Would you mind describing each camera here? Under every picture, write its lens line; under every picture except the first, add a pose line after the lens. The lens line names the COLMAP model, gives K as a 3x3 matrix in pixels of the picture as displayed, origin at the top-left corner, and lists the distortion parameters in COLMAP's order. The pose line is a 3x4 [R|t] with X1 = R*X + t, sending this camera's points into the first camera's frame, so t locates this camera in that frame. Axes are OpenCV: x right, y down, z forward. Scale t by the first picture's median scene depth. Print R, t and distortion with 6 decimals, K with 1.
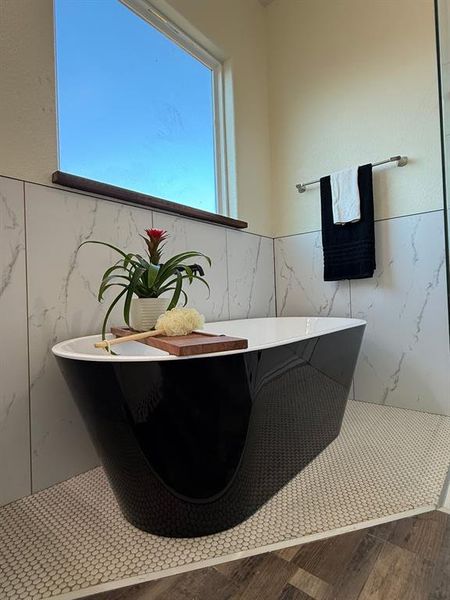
lens RADIAL K [[322.0, 0, 225.0], [0, 322.0, 297.6], [0, 0, 1]] dist [-0.004483, -0.000811]
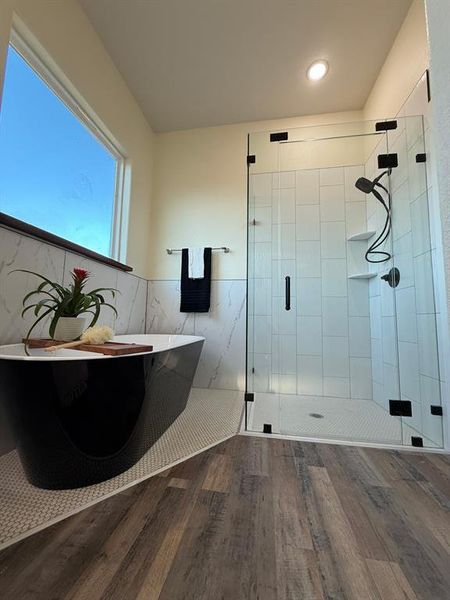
lens RADIAL K [[238.0, 0, 225.0], [0, 238.0, 300.0], [0, 0, 1]] dist [-0.002593, -0.000002]
pose [[0.853516, 0.097786, 0.511809, -0.163963], [-0.052278, 0.993347, -0.102607, -0.001942], [-0.518438, 0.060821, 0.852950, -0.182737]]
